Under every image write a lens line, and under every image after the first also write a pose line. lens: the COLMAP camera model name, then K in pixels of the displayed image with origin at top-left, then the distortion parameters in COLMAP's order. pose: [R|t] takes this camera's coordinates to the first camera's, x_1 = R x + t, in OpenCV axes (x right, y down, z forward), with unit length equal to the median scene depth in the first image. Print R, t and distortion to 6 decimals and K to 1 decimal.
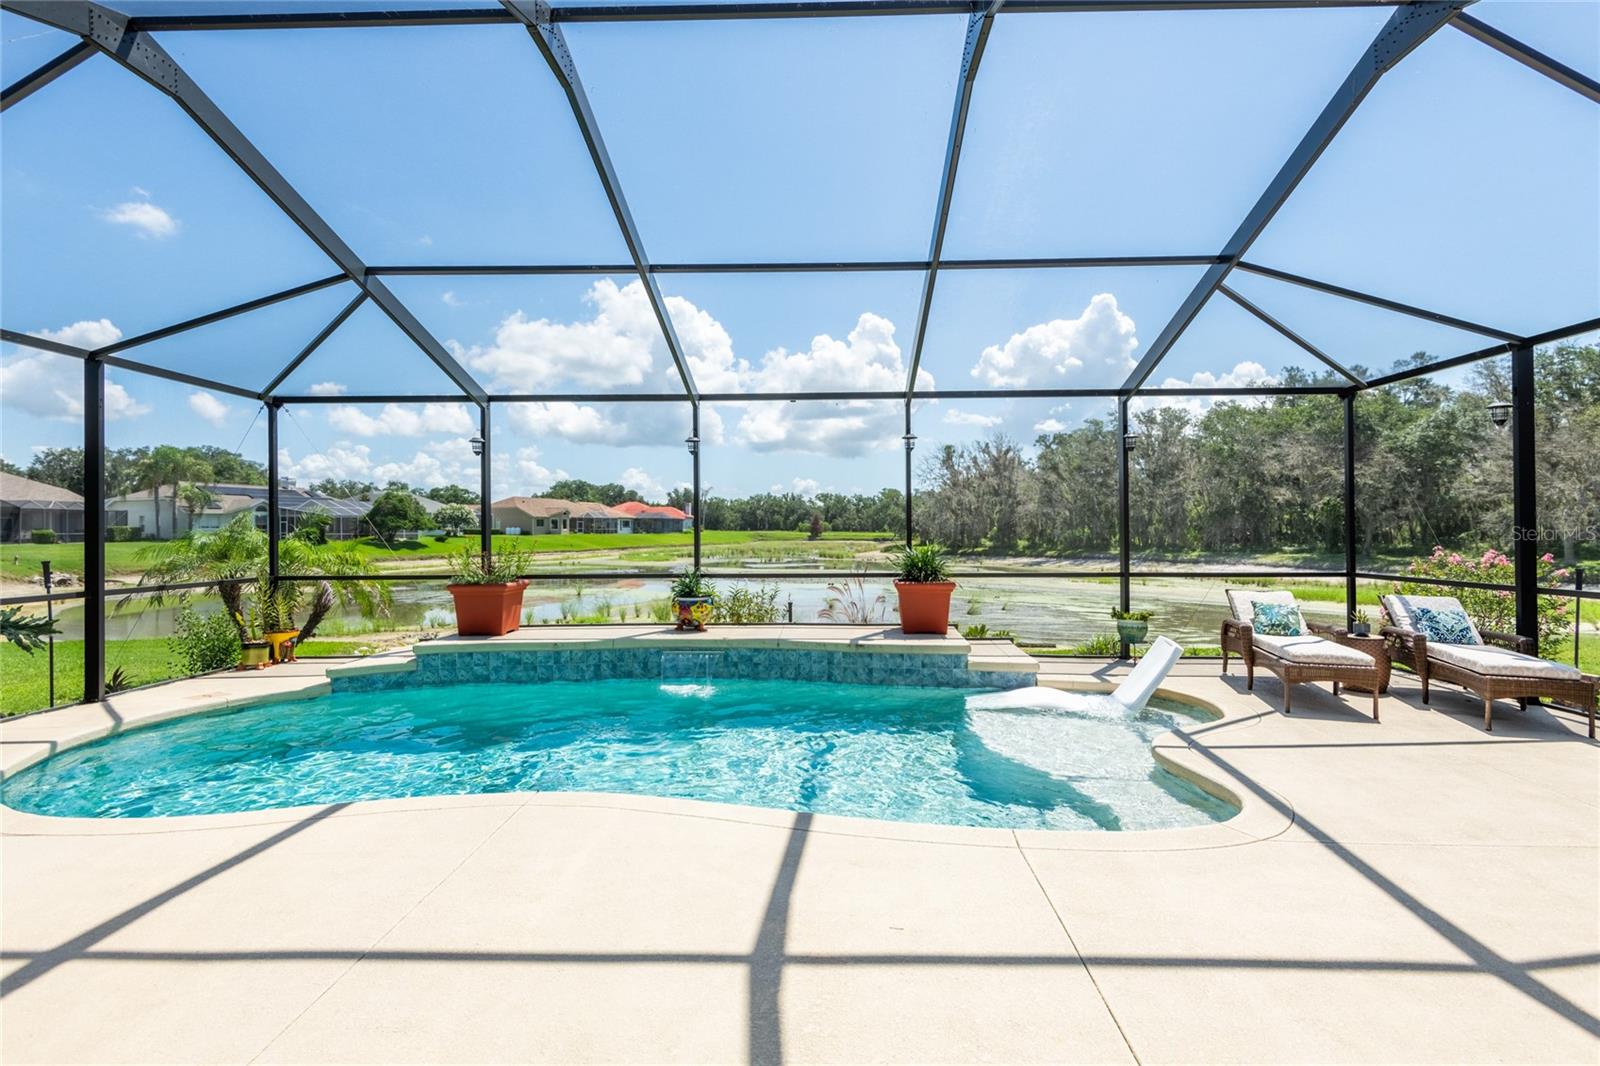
lens RADIAL K [[763.0, 0, 790.8], [0, 763.0, 532.5], [0, 0, 1]] dist [0.038270, -0.029622]
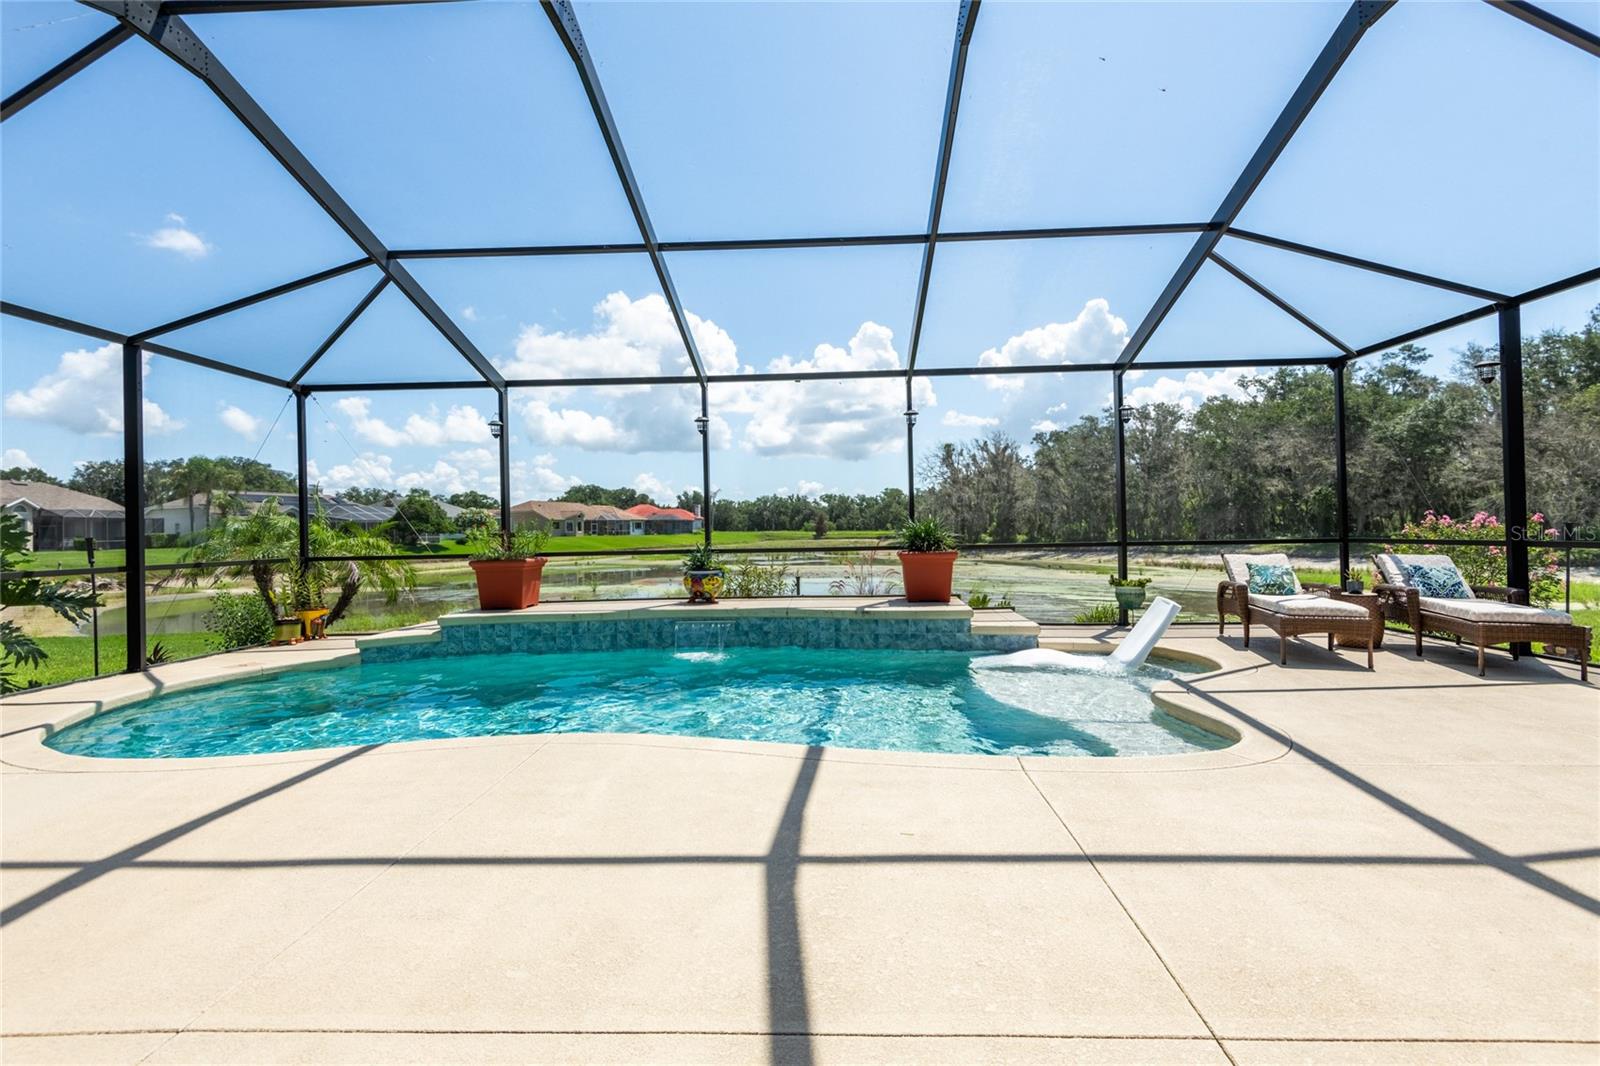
lens RADIAL K [[736.6, 0, 786.4], [0, 736.6, 531.7], [0, 0, 1]] dist [0.035913, -0.027333]
pose [[0.999786, -0.015412, -0.013767, -0.000245], [0.015392, 0.999880, -0.001617, 0.005043], [0.013791, 0.001405, 0.999904, -0.000129]]
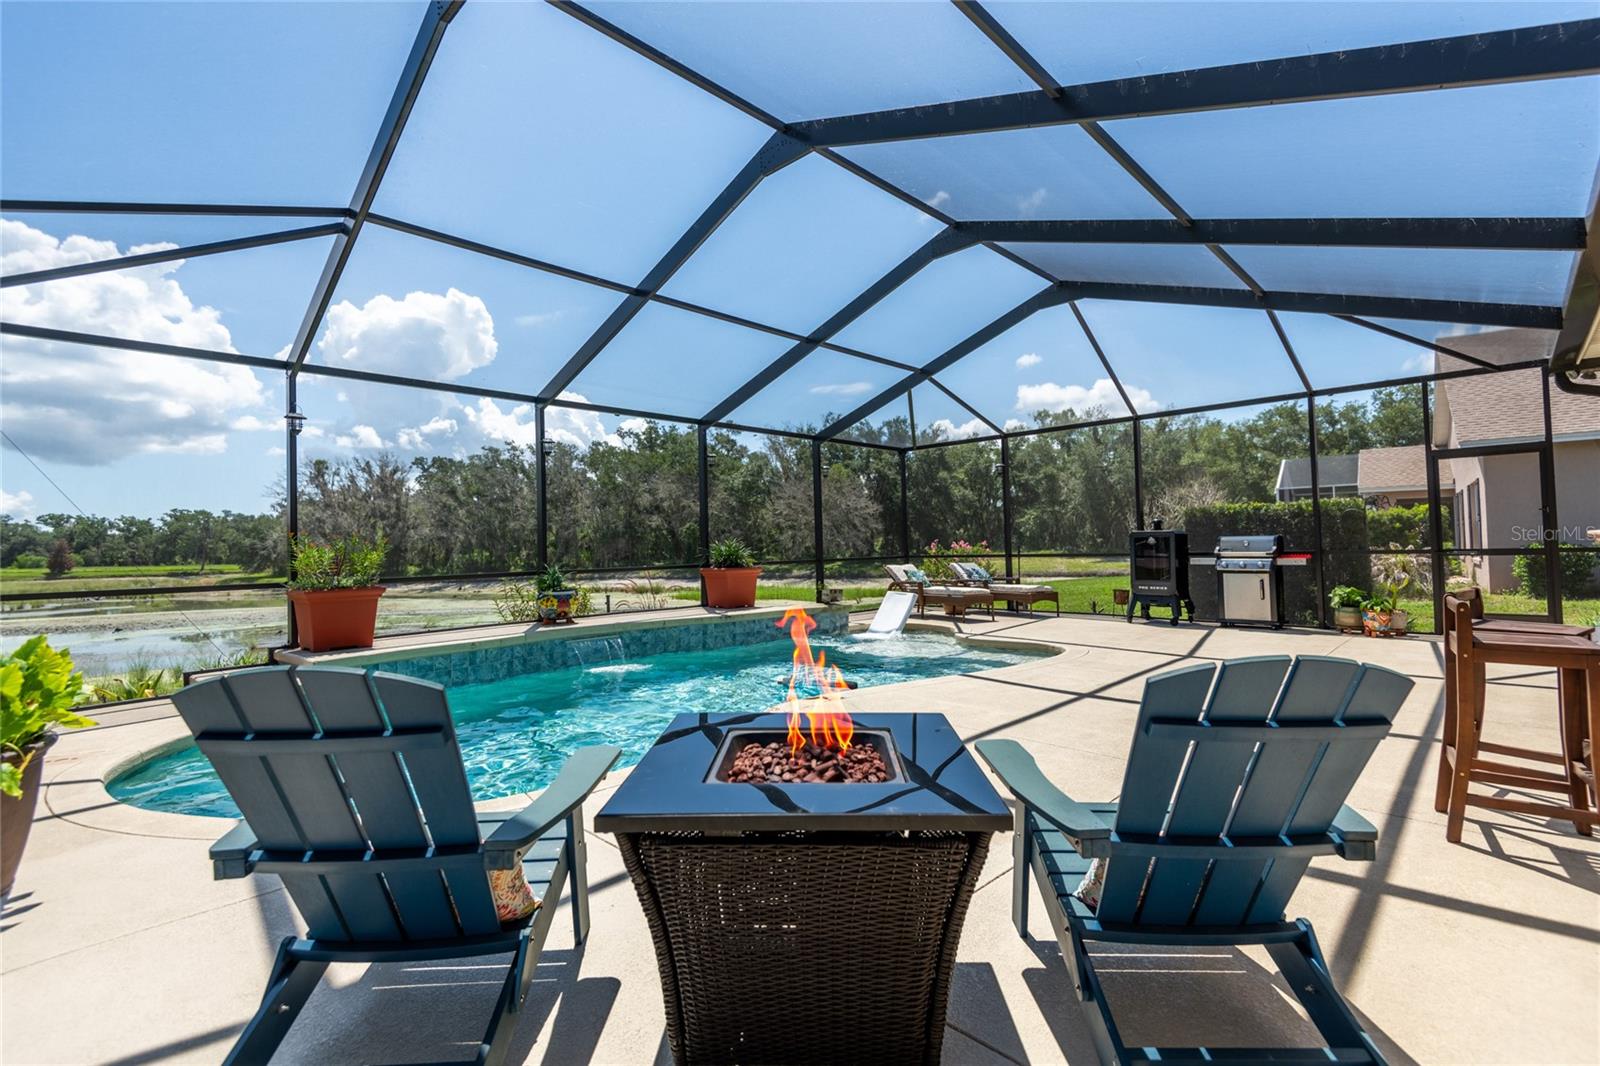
lens RADIAL K [[735.3, 0, 837.6], [0, 735.3, 531.9], [0, 0, 1]] dist [0.000286, -0.000762]
pose [[0.648005, 0.002479, 0.761632, -0.093850], [0.024901, 0.999391, -0.024438, 0.005420], [-0.761229, 0.034801, 0.647549, 0.008673]]
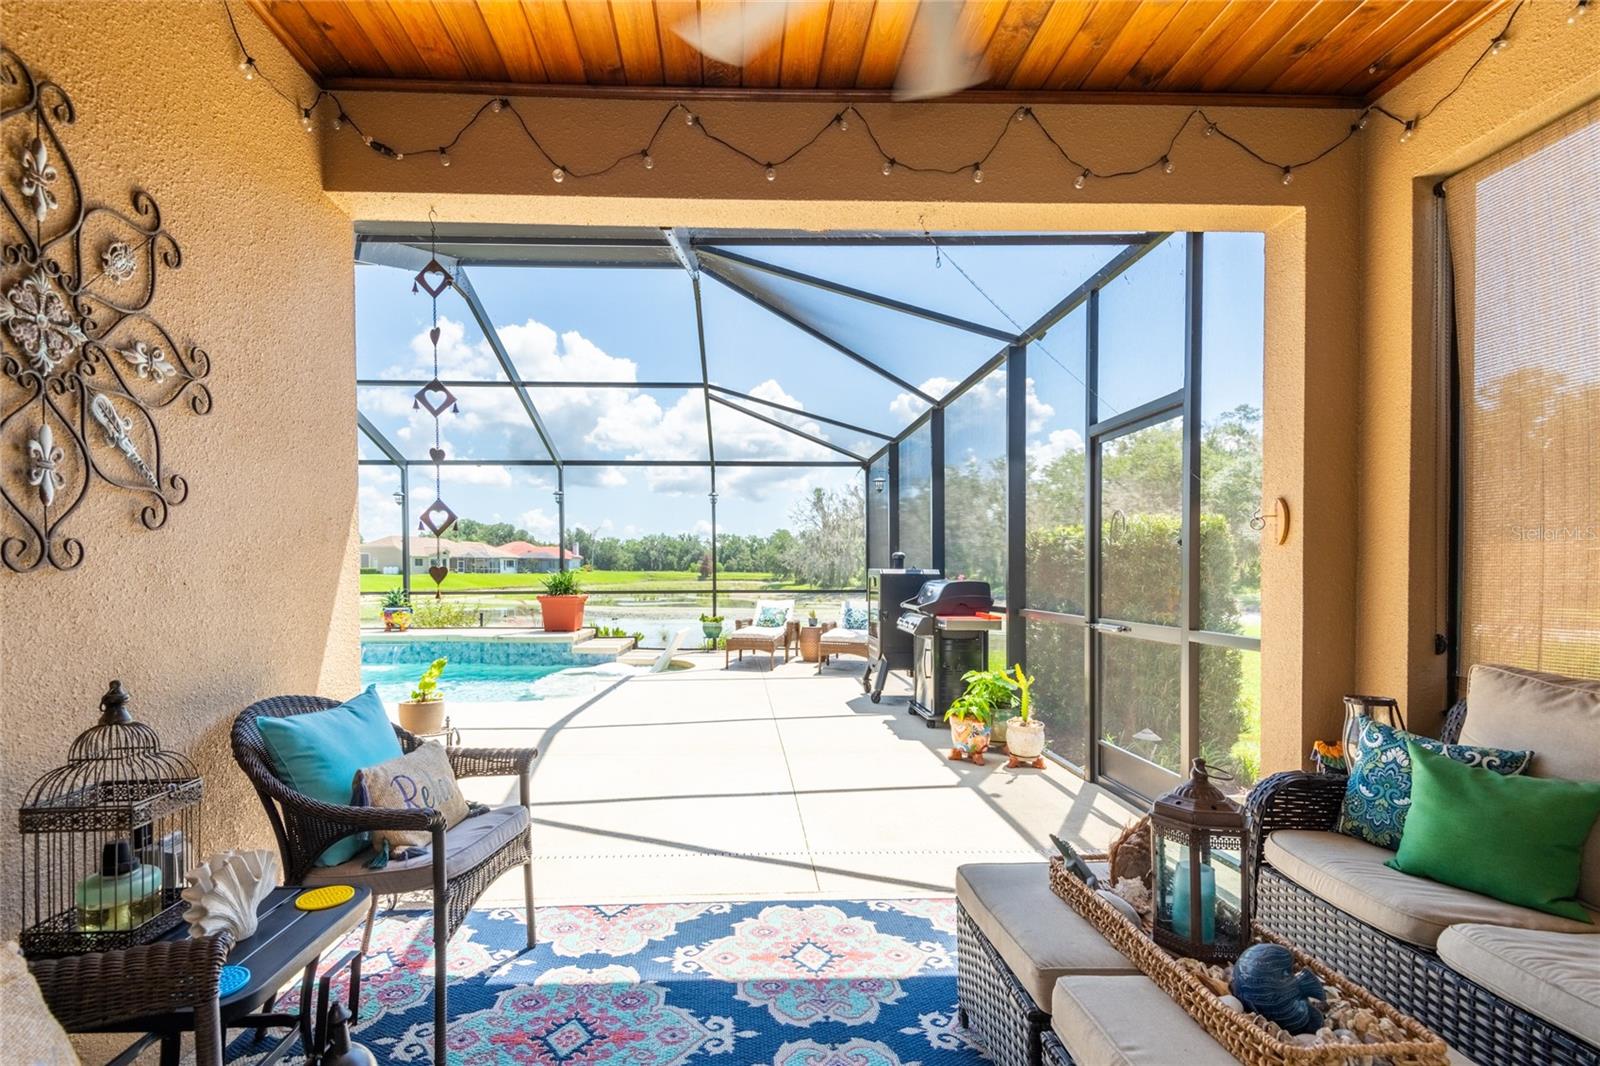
lens RADIAL K [[764.0, 0, 736.5], [0, 764.0, 584.7], [0, 0, 1]] dist [0.026733, -0.000001]
pose [[0.998163, -0.000498, 0.060577, 0.058907], [-0.000405, 0.999889, 0.014883, 0.003152], [-0.060578, -0.014881, 0.998053, -0.063538]]
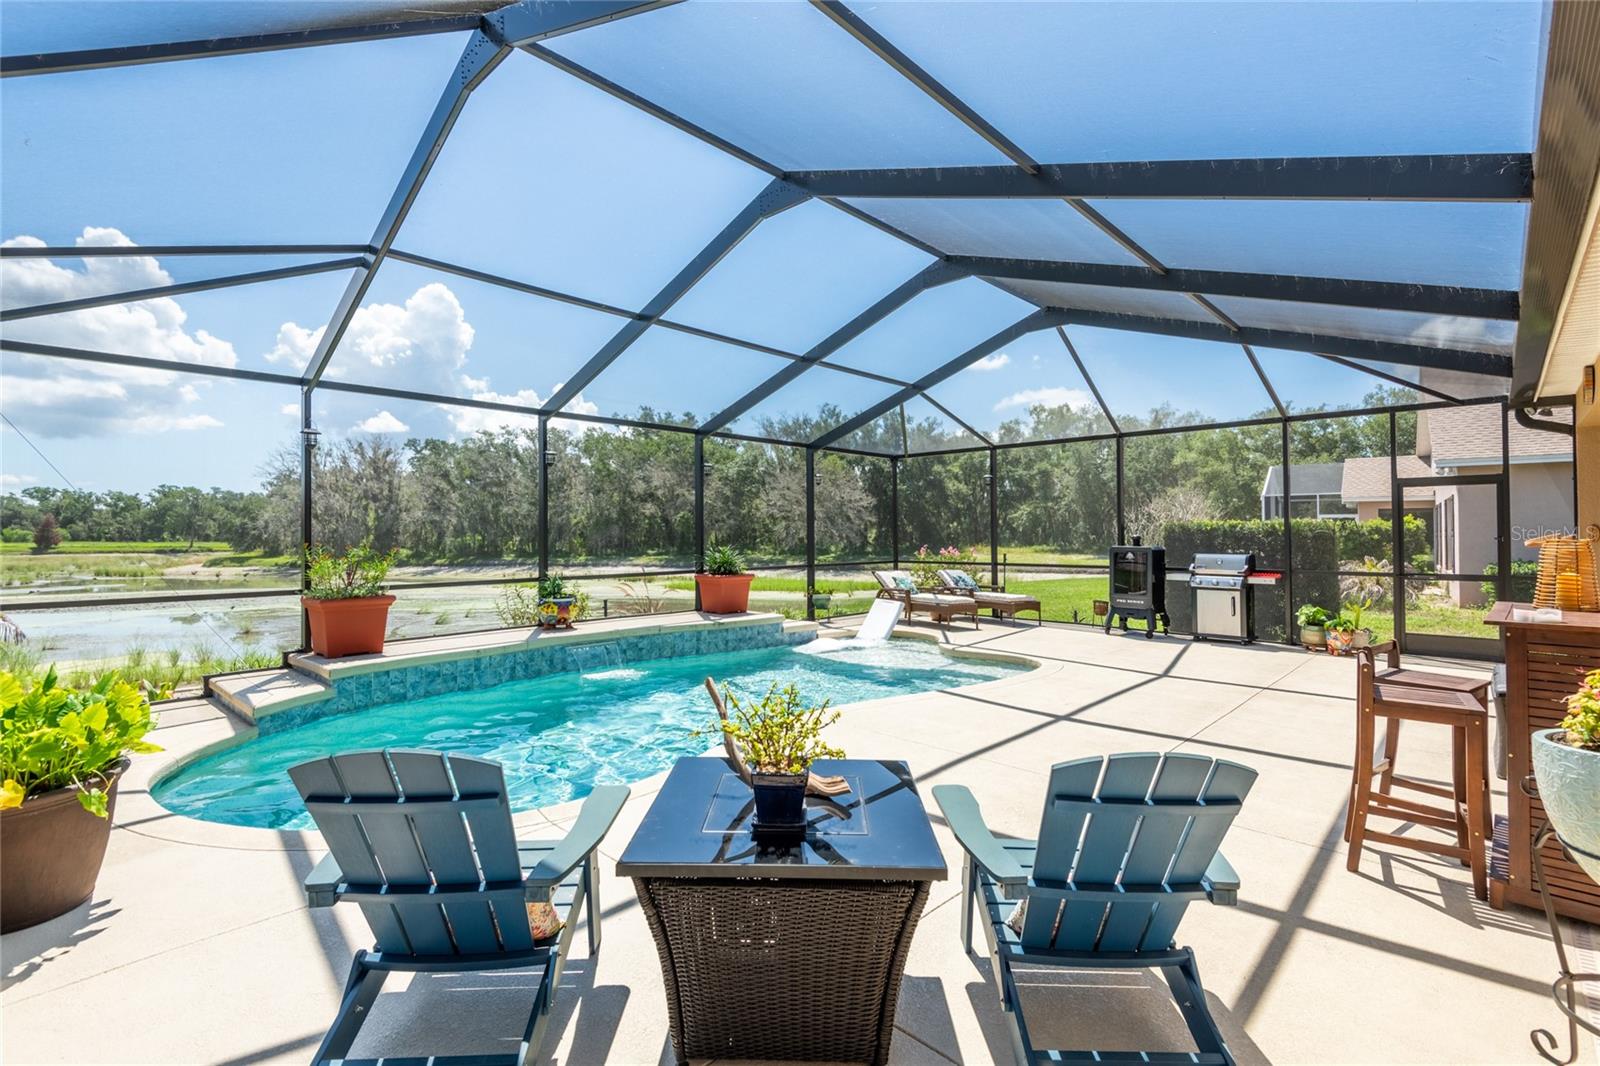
lens RADIAL K [[736.7, 0, 838.2], [0, 736.7, 532.8], [0, 0, 1]] dist [-0.000291, -0.000515]
pose [[0.641098, 0.002622, 0.767455, -0.098373], [0.005258, 0.999956, -0.007809, 0.000317], [-0.767441, 0.009042, 0.641055, 0.003744]]
